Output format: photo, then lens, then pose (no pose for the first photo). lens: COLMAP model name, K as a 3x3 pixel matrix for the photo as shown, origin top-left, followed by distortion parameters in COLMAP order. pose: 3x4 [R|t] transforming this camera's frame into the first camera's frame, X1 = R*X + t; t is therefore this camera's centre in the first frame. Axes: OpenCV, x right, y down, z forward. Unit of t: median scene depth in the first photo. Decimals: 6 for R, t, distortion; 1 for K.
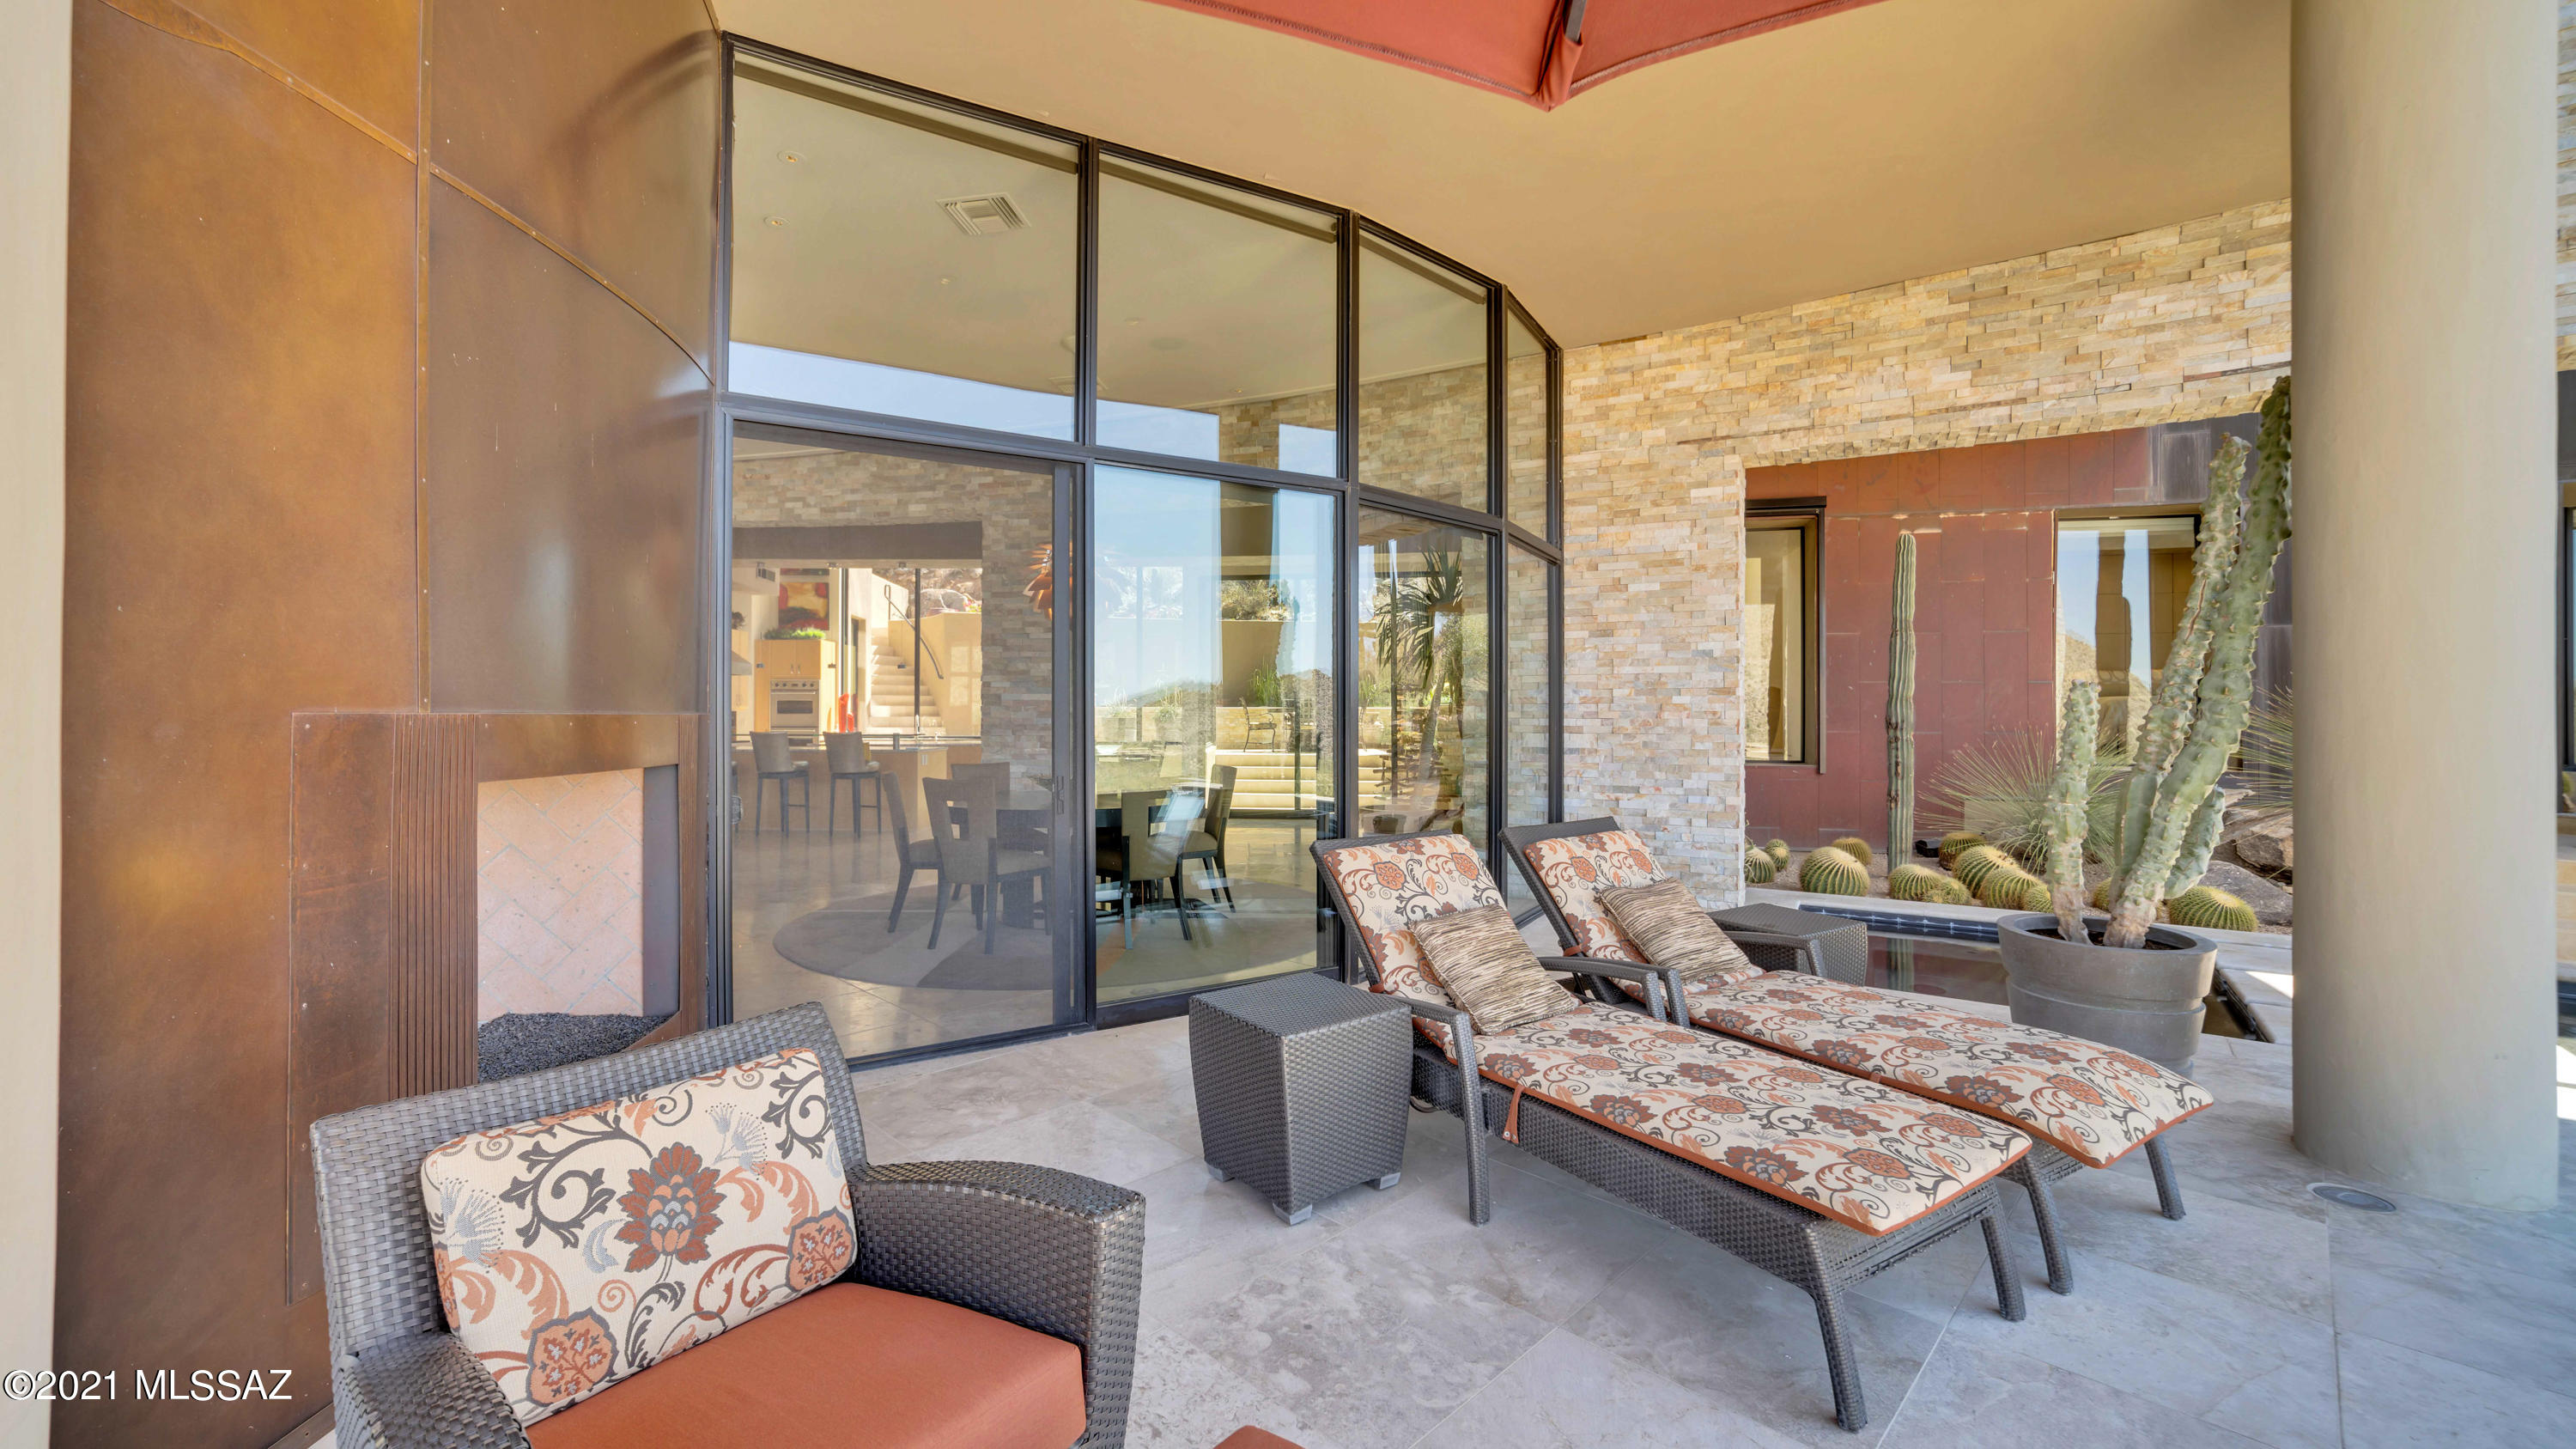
lens RADIAL K [[1048.6, 0, 1288.8], [0, 1048.6, 692.4], [0, 0, 1]] dist [0.000336, 0.000421]
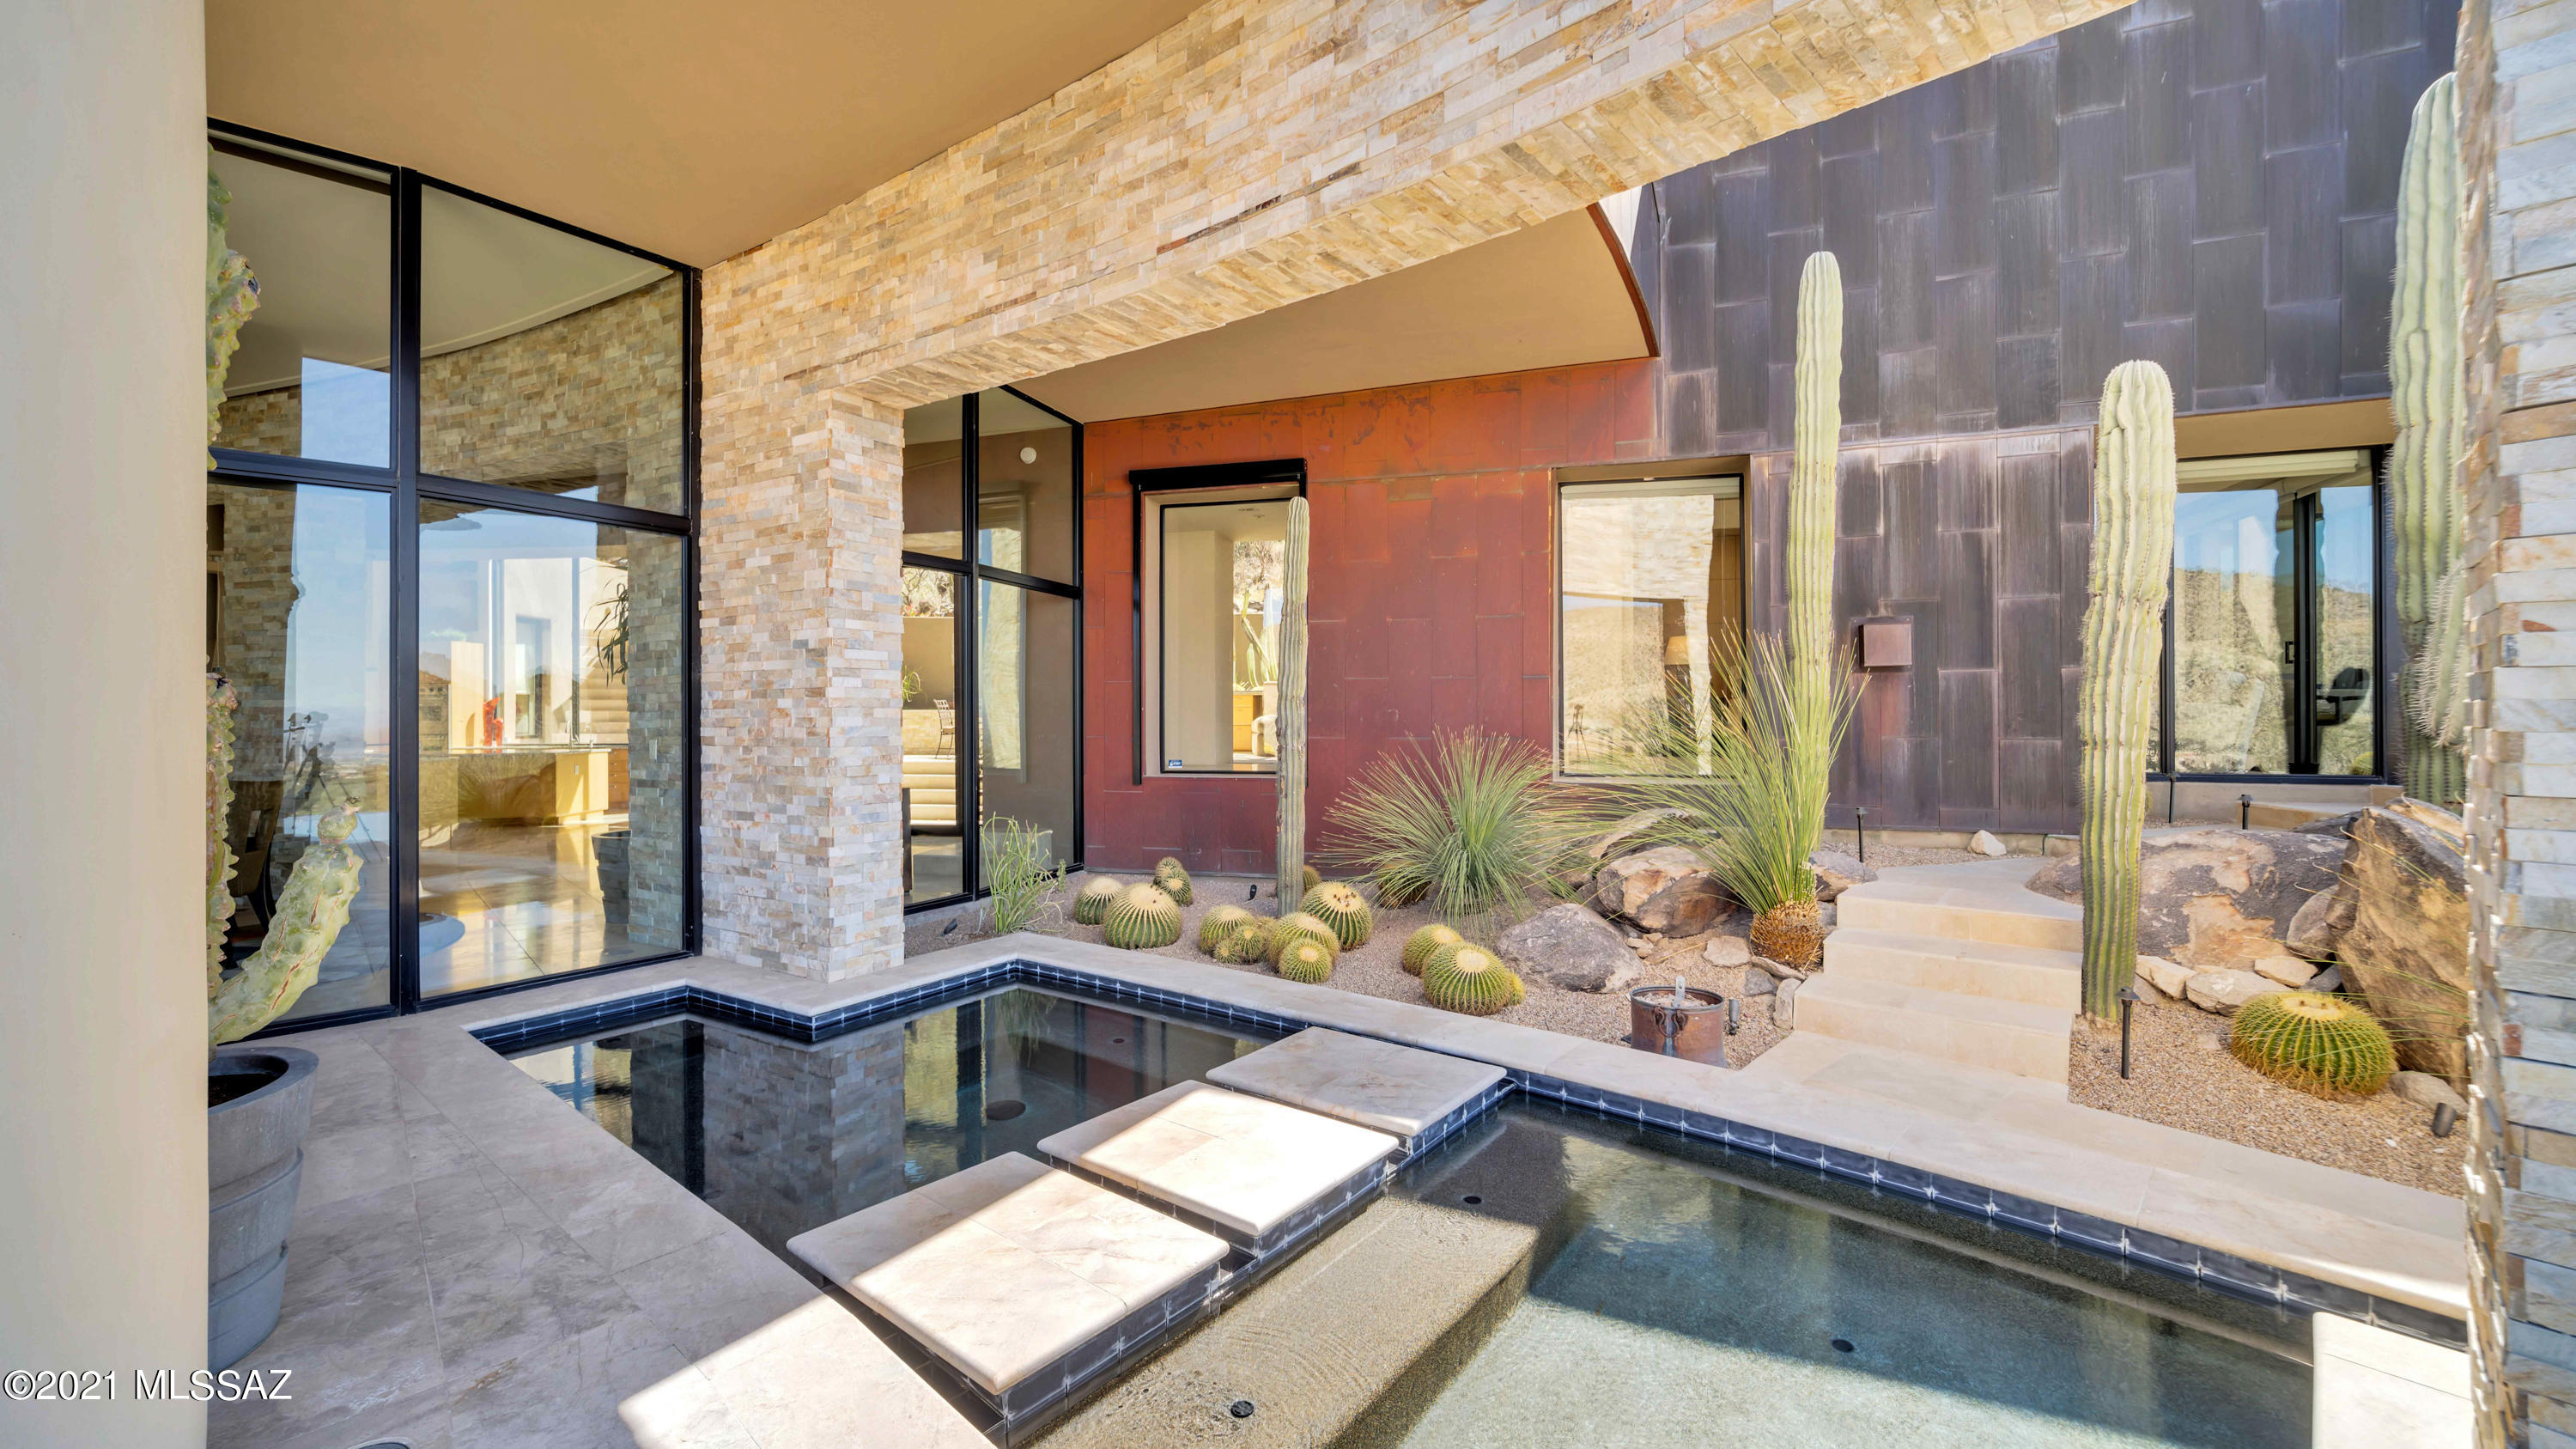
lens RADIAL K [[1031.6, 0, 1291.7], [0, 1031.6, 705.5], [0, 0, 1]] dist [-0.010070, 0.000187]
pose [[0.998703, -0.005338, -0.050626, 0.795565], [0.005887, 0.999925, 0.010704, 0.002667], [0.050565, -0.010988, 0.998660, 0.245242]]
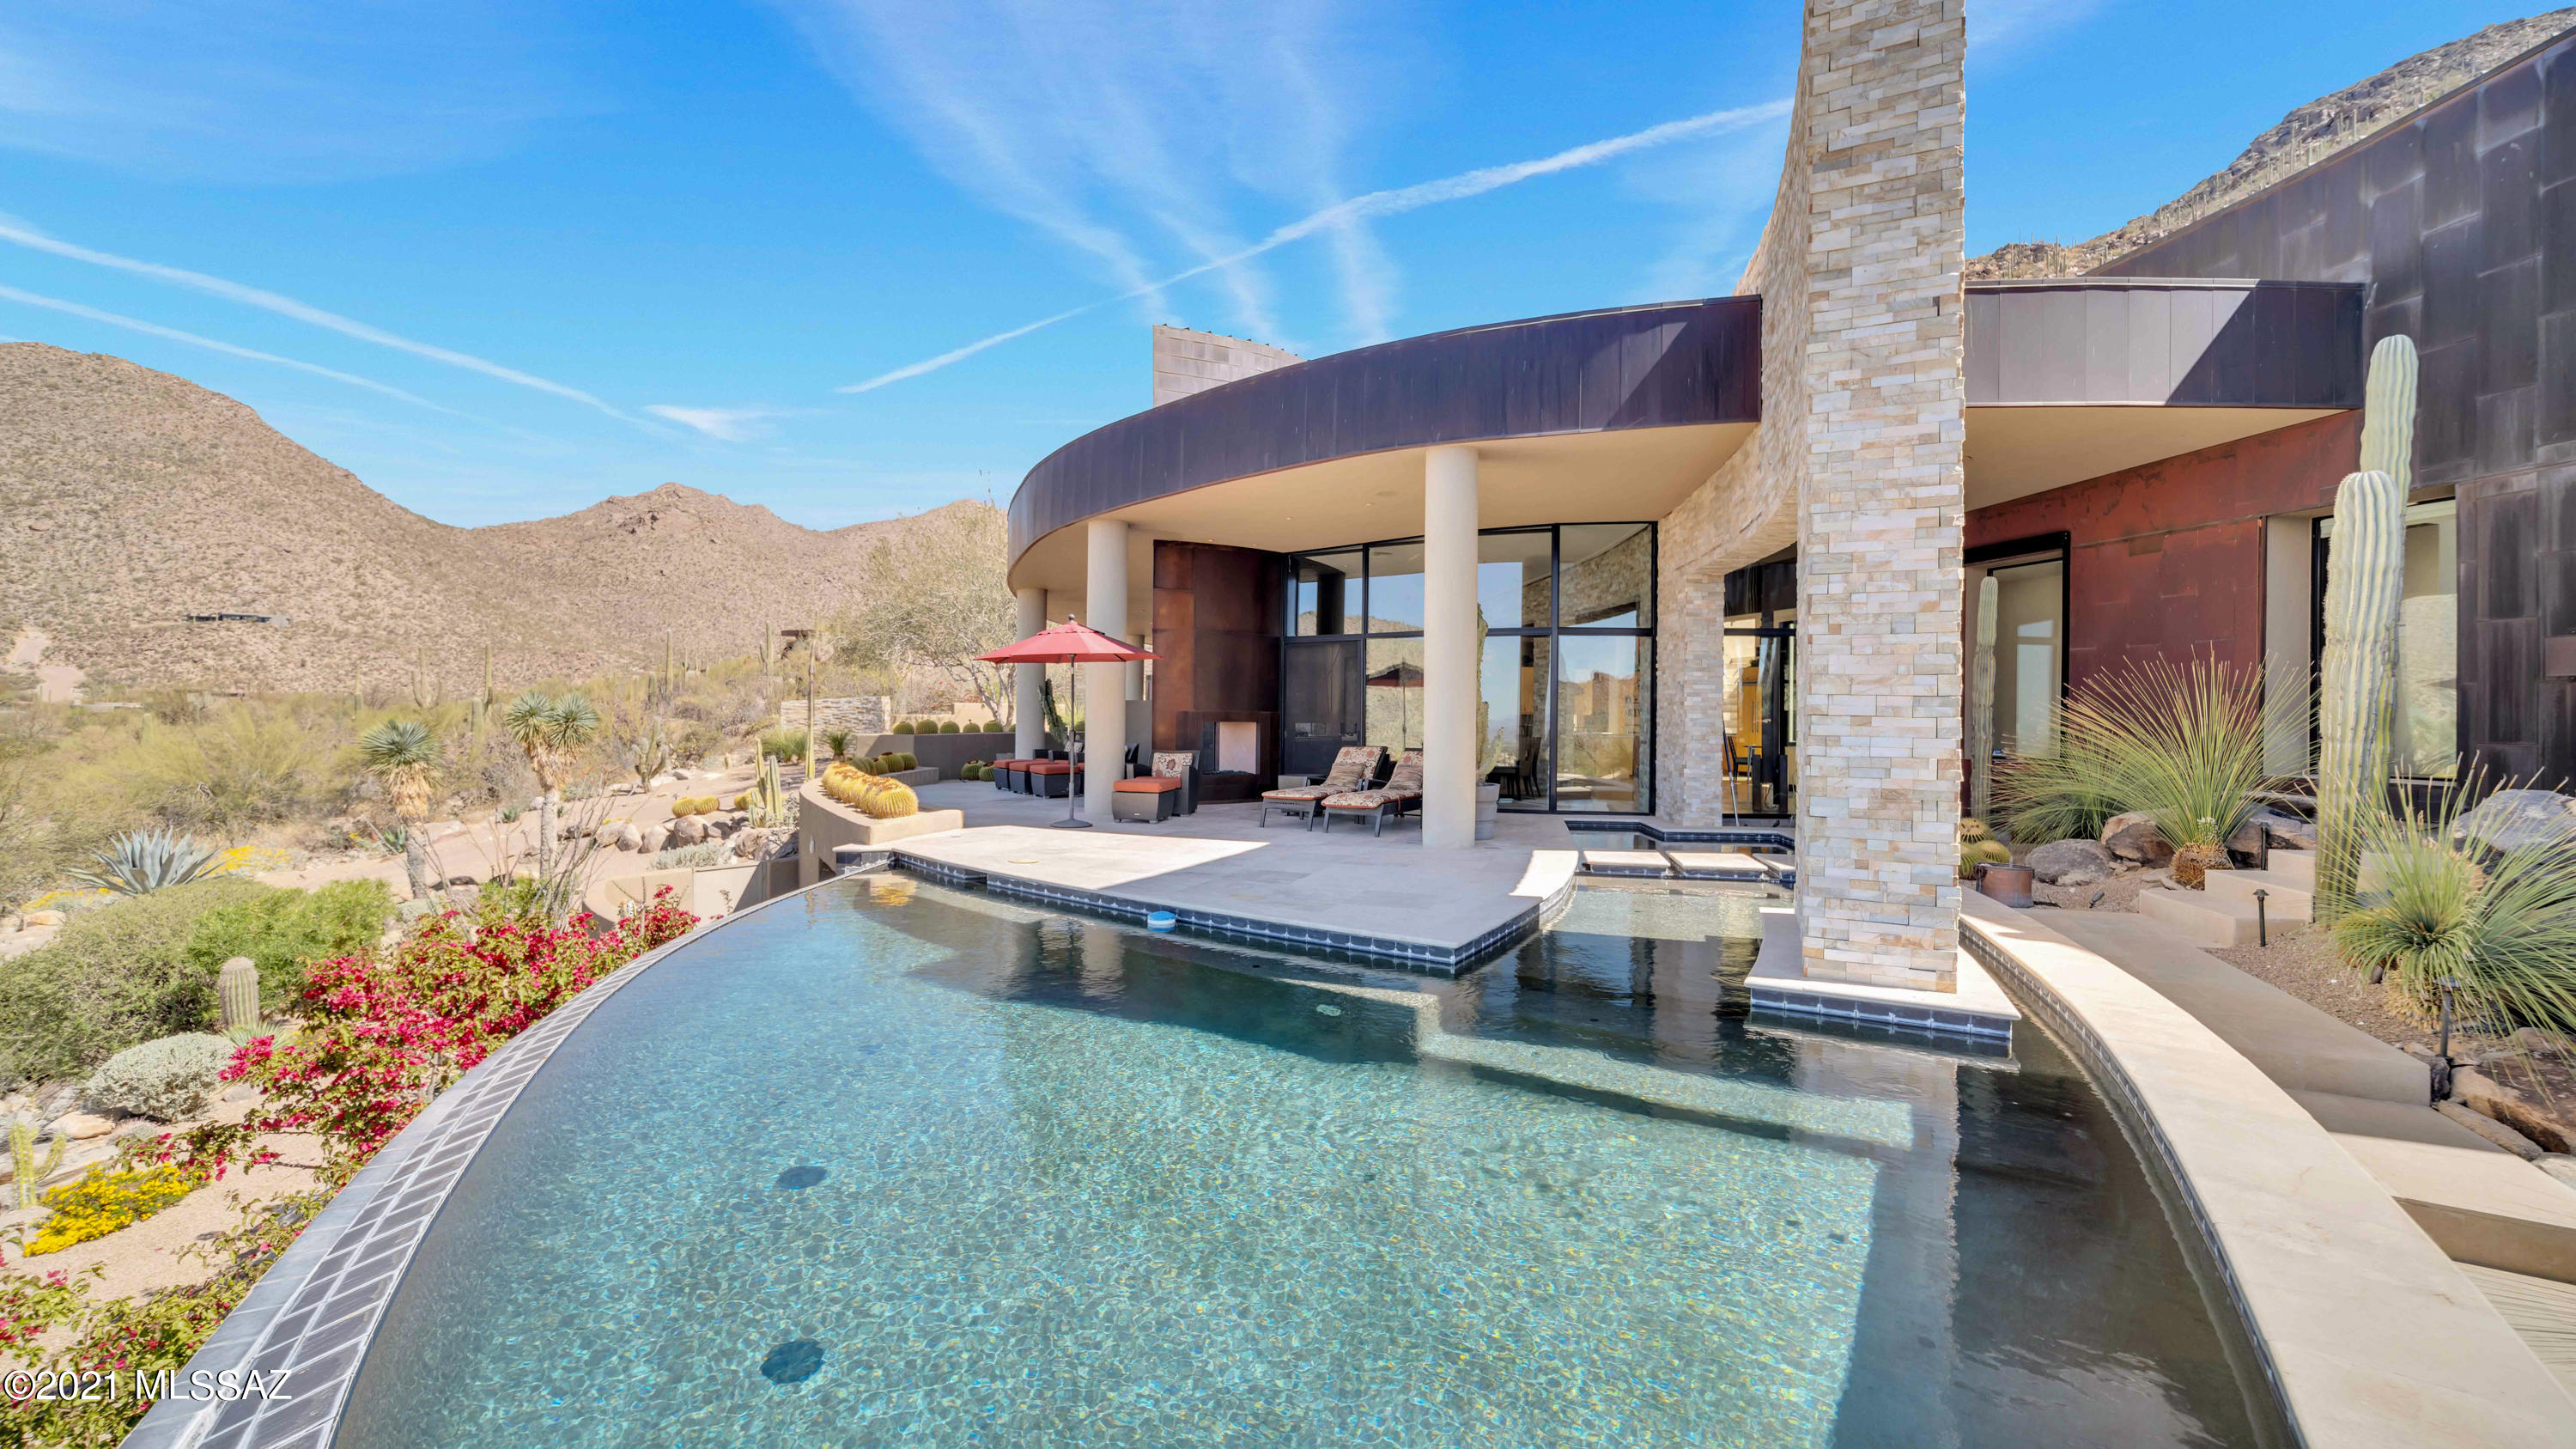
lens RADIAL K [[1031.6, 0, 1291.7], [0, 1031.6, 705.5], [0, 0, 1]] dist [-0.010070, 0.000187]
pose [[0.393462, -0.005100, -0.919327, 1.789581], [0.004208, 0.999984, -0.003747, 0.007136], [0.919331, -0.002394, 0.393477, -0.344290]]
